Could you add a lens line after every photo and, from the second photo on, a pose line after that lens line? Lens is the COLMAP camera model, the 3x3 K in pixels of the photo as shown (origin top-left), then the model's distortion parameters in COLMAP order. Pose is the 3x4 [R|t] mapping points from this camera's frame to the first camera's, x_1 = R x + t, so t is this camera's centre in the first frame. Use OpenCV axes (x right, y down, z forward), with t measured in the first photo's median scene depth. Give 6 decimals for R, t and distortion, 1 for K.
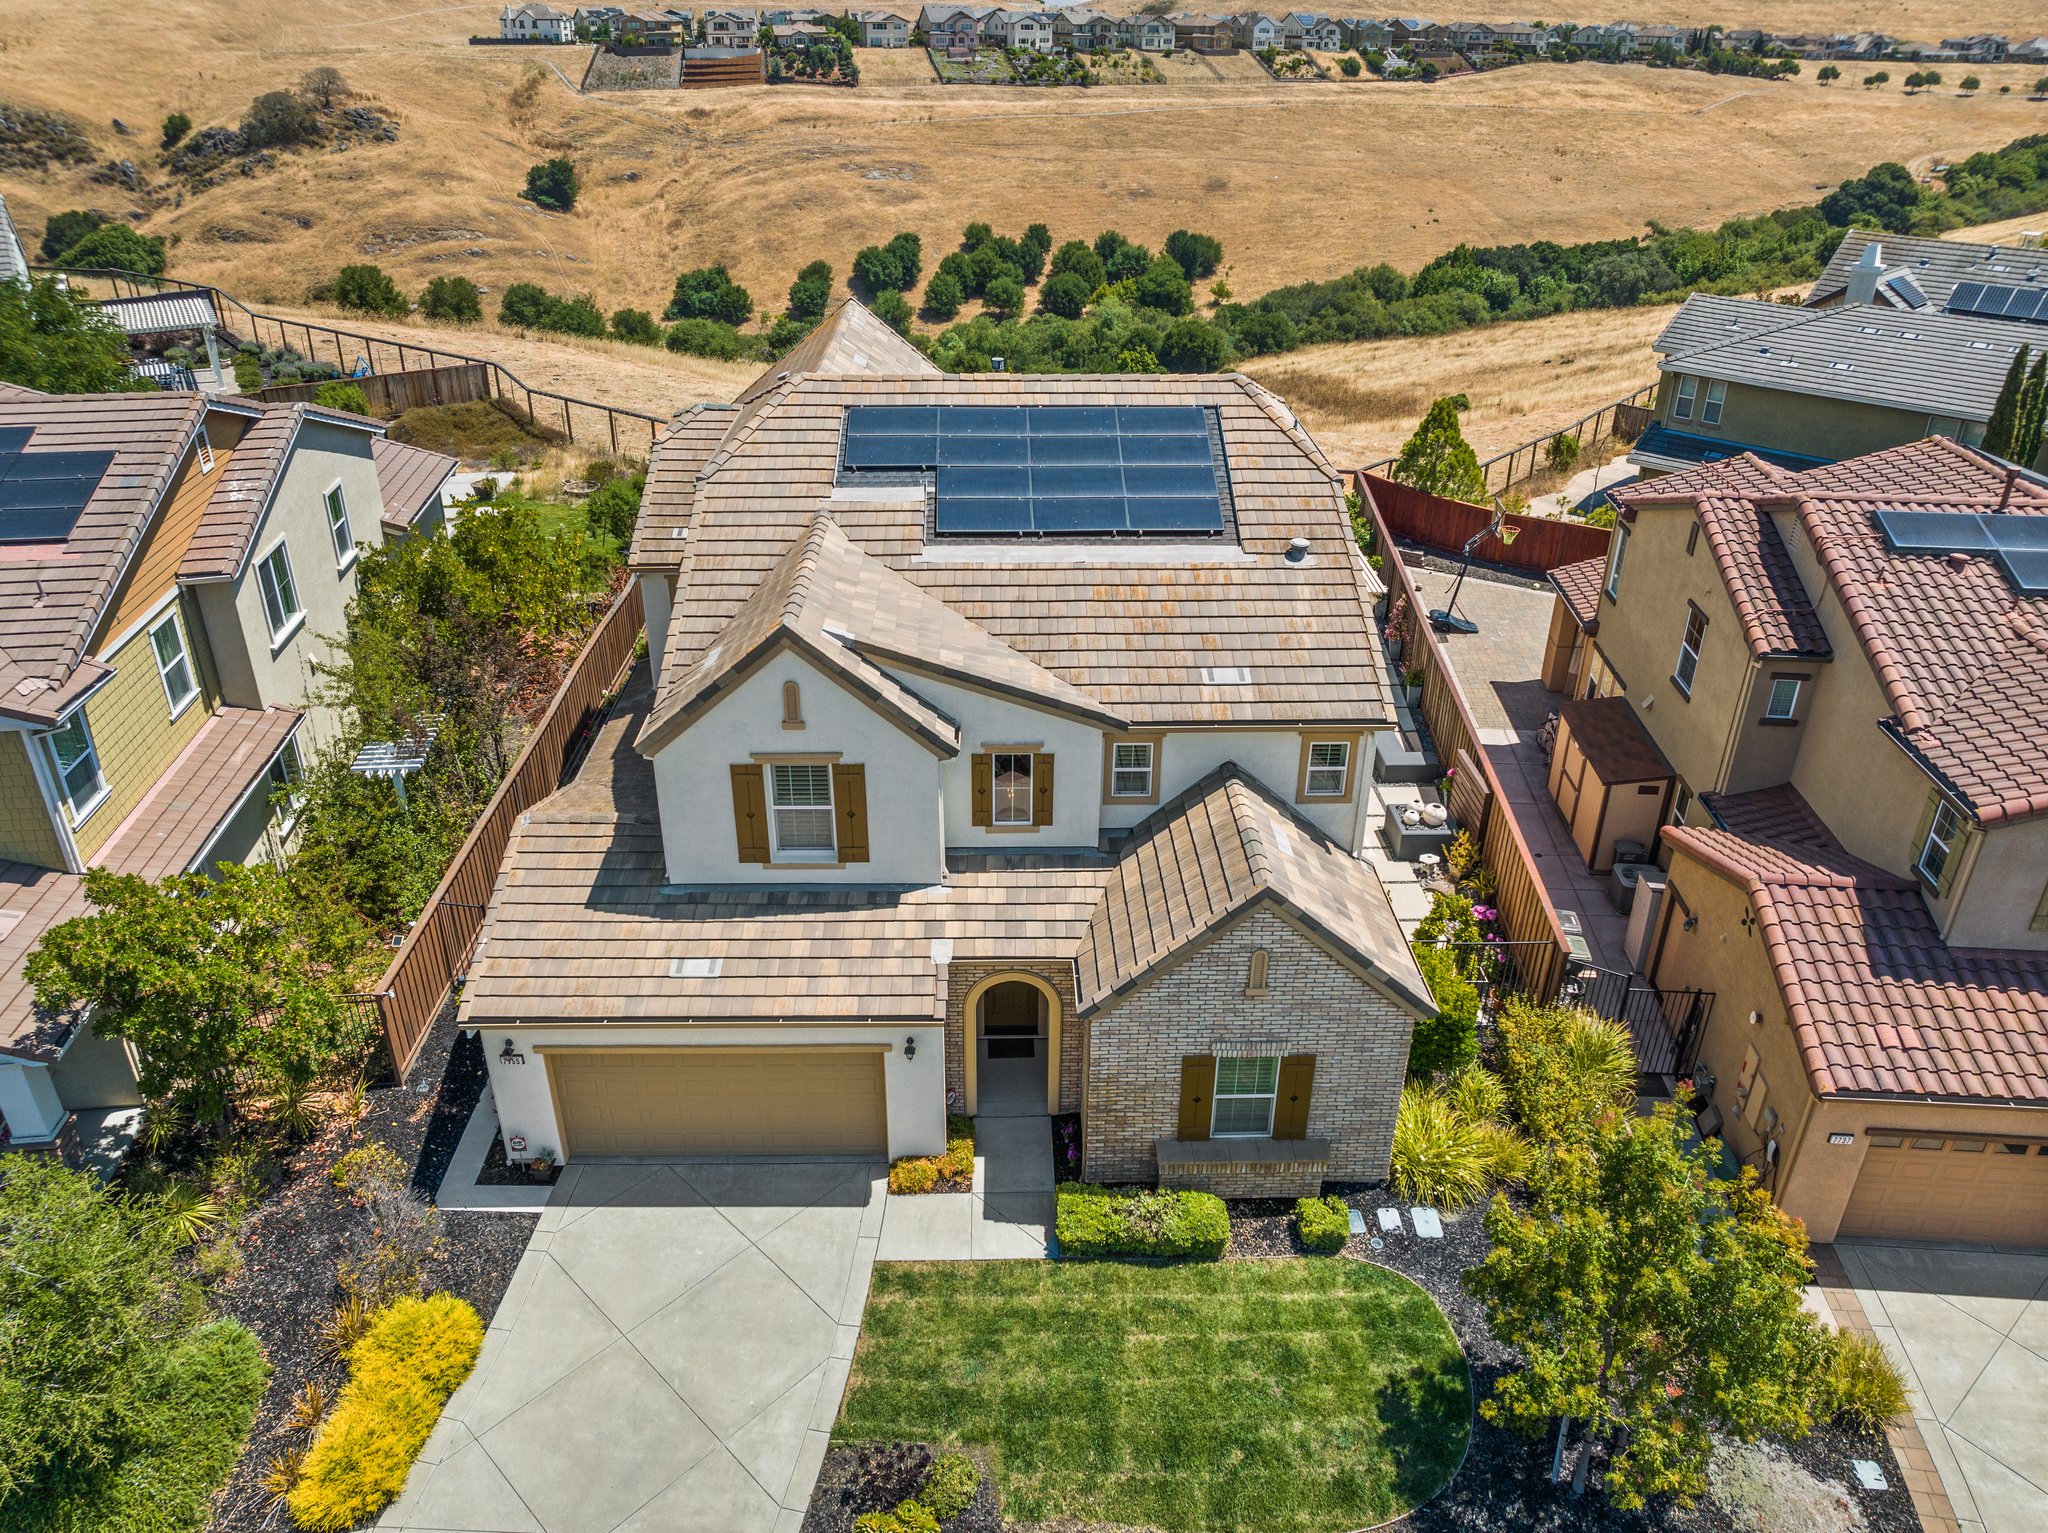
lens RADIAL K [[1428.4, 0, 1032.2], [0, 1428.4, 765.9], [0, 0, 1]] dist [-0.060446, 0.035331]
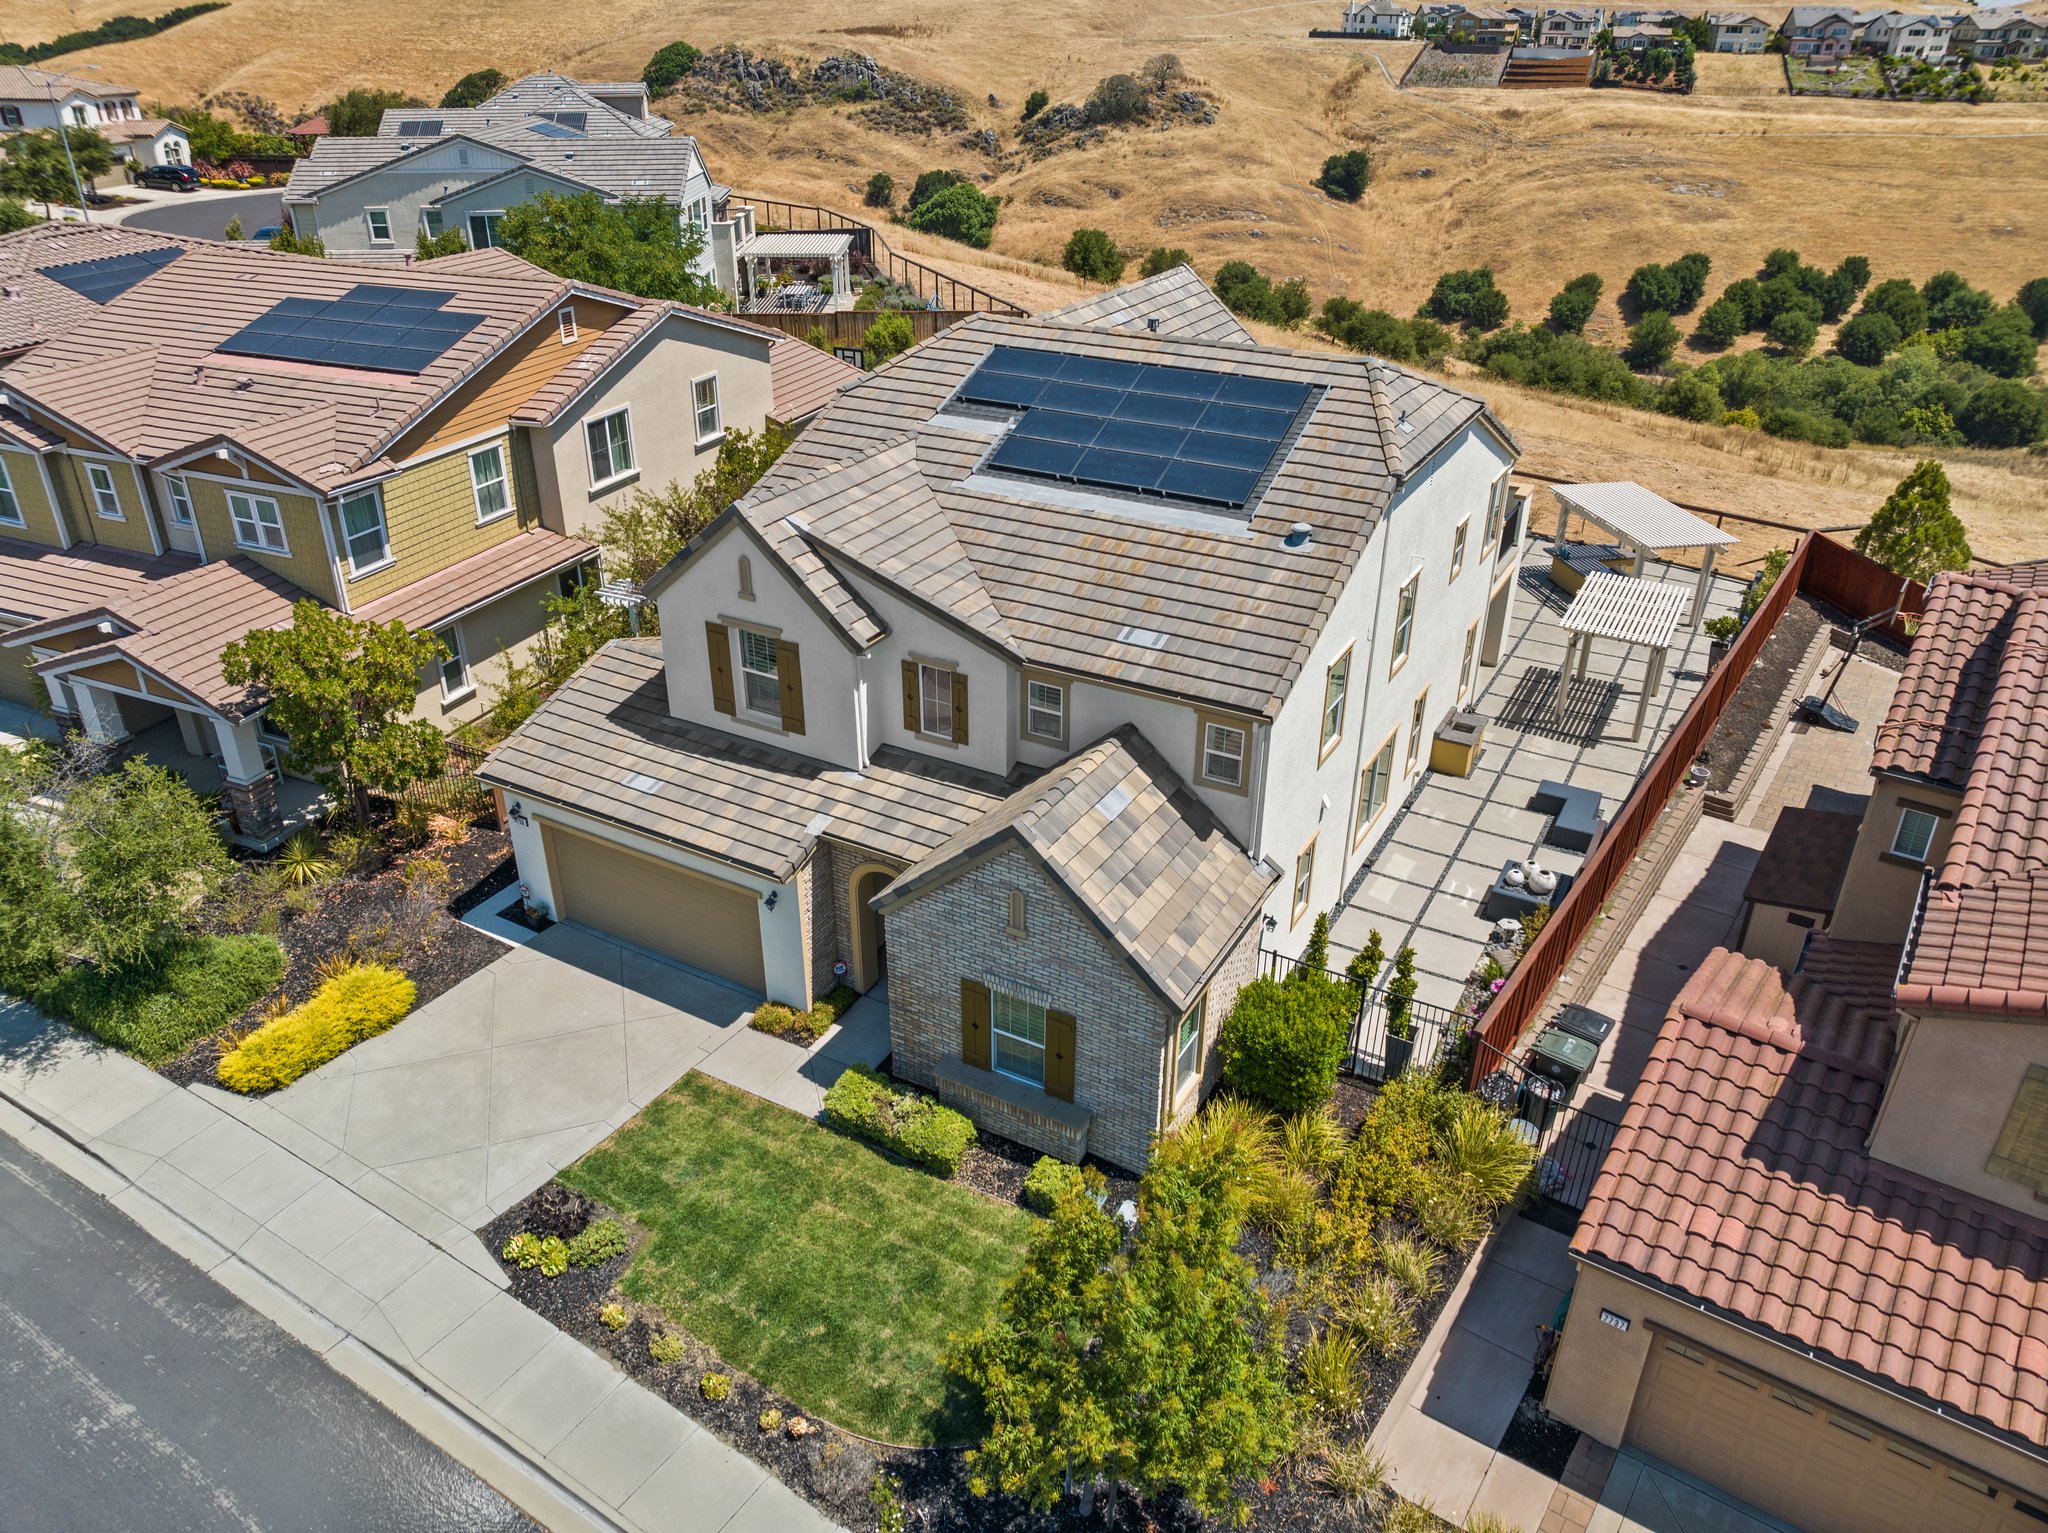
lens RADIAL K [[1428.4, 0, 1030.5], [0, 1428.4, 765.0], [0, 0, 1]] dist [-0.060446, 0.035331]
pose [[0.863197, 0.237001, -0.445781, 0.472659], [-0.236718, 0.969889, 0.057271, -0.013750], [0.445931, 0.056088, 0.893308, 0.073682]]
